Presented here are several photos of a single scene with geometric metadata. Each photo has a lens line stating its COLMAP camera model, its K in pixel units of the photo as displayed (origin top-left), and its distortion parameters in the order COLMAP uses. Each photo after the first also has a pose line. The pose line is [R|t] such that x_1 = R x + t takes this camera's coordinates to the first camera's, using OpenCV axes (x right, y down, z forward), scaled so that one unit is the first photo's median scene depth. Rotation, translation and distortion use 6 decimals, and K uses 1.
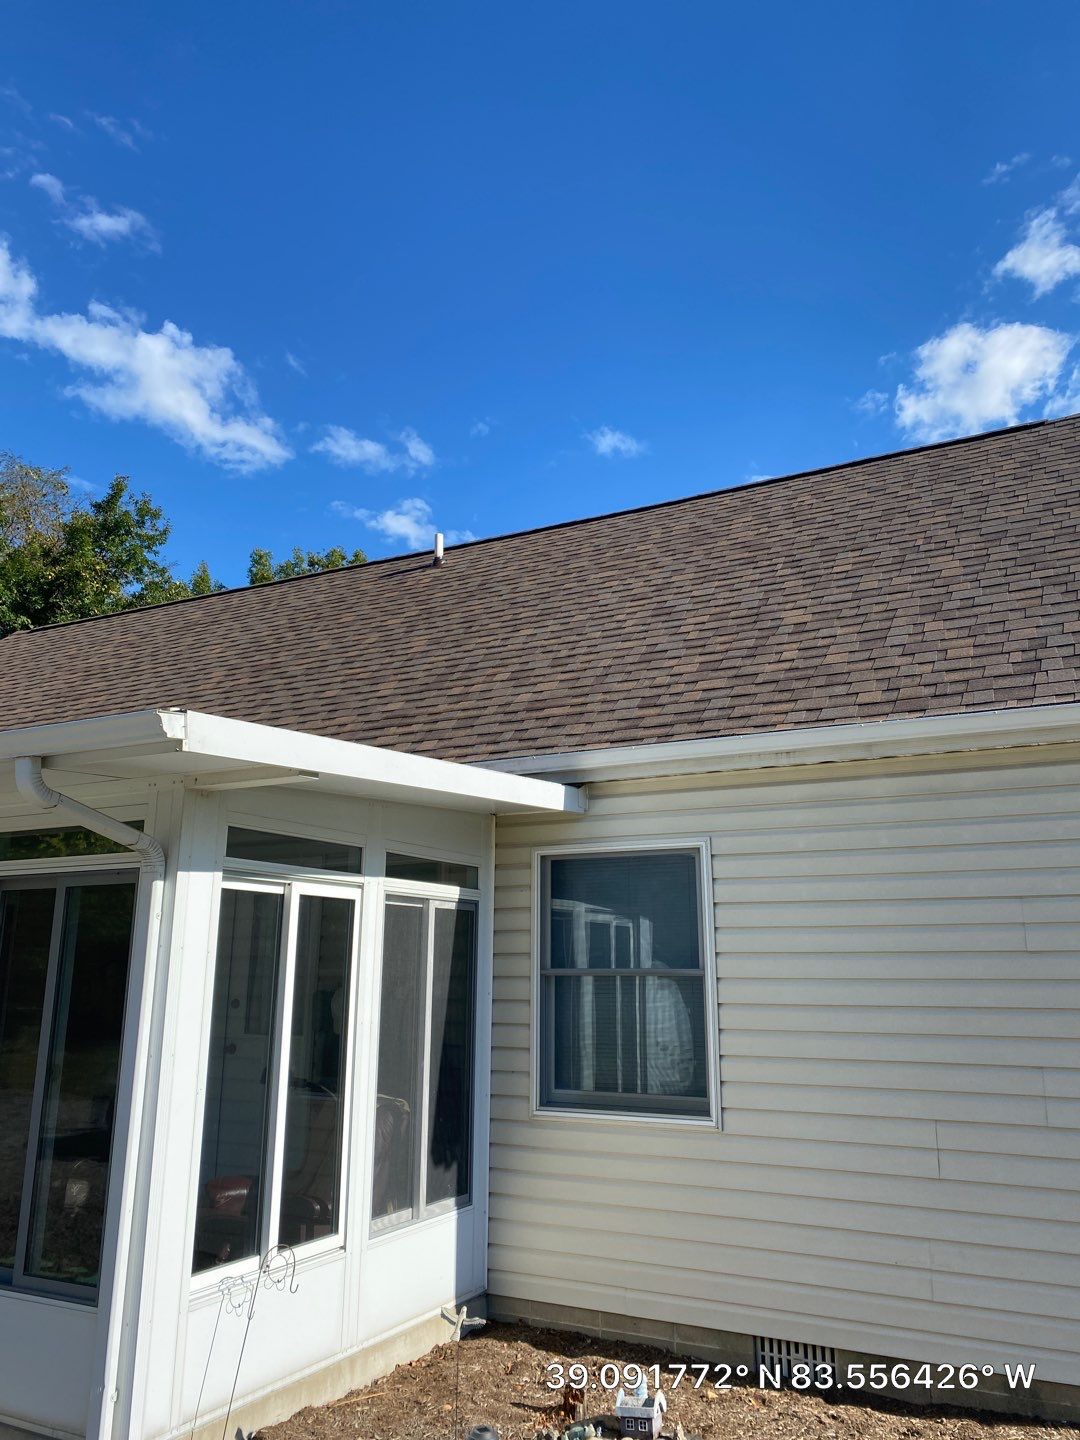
lens RADIAL K [[1100.5, 0, 541.7], [0, 1100.5, 715.5], [0, 0, 1]] dist [0.066850, -0.044613]
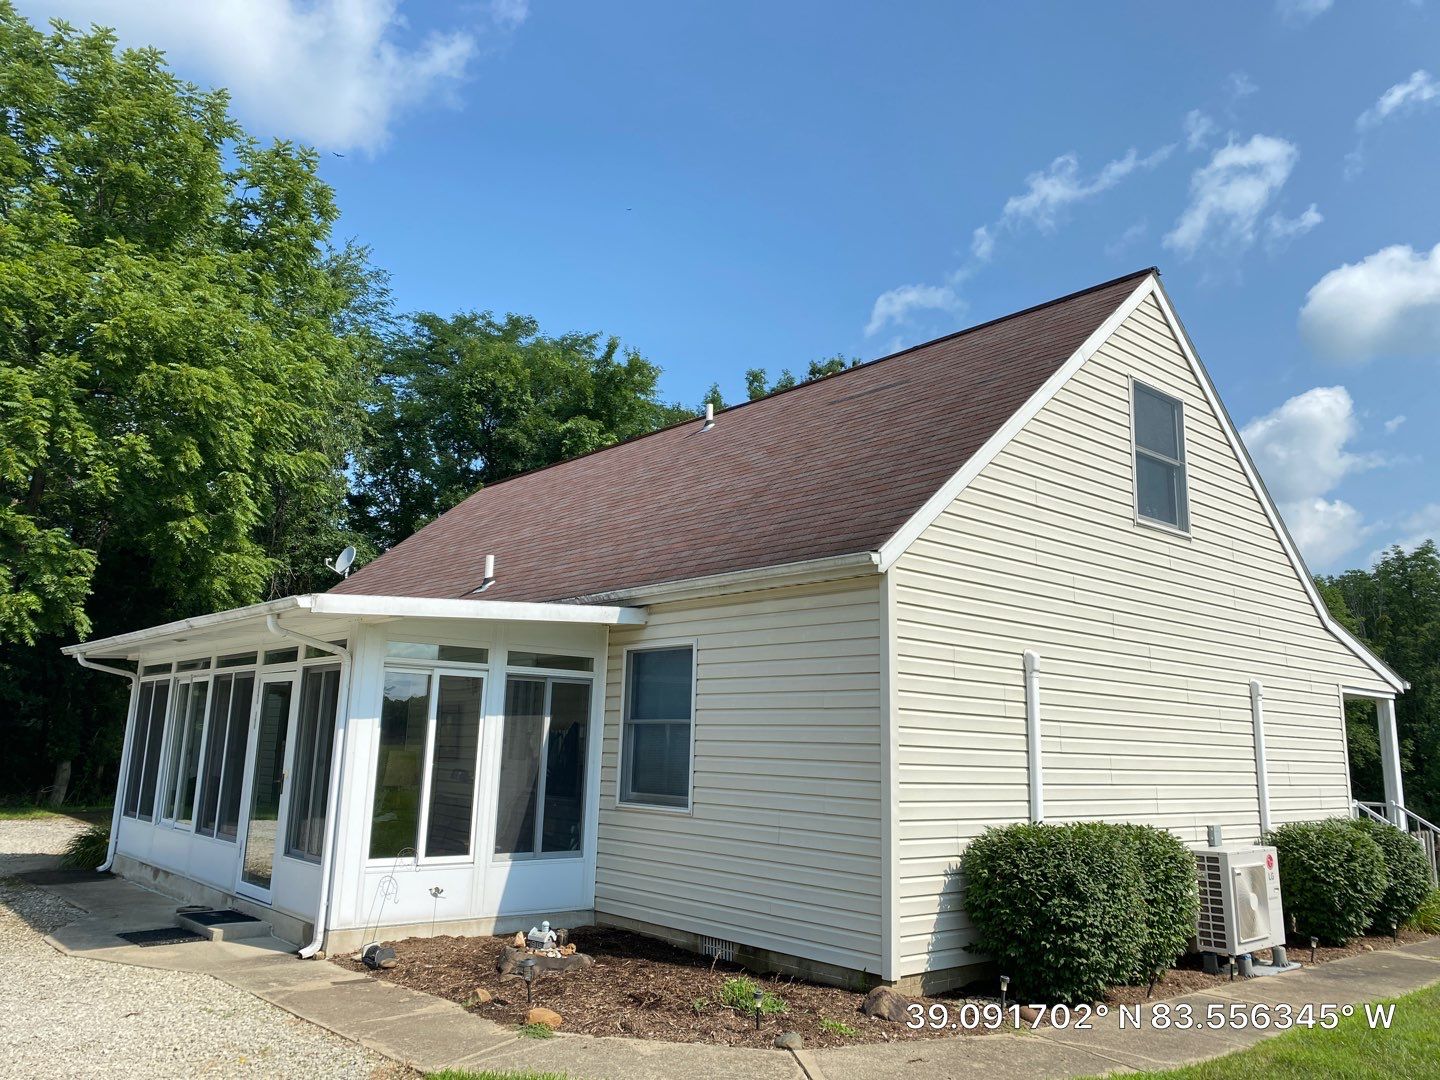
lens RADIAL K [[1100.5, 0, 717.7], [0, 1100.5, 544.3], [0, 0, 1]] dist [0.066850, -0.044613]
pose [[0.922395, -0.048321, -0.383214, 0.753477], [0.067330, 0.997069, 0.036339, -0.076466], [0.380335, -0.059321, 0.922945, -0.424868]]
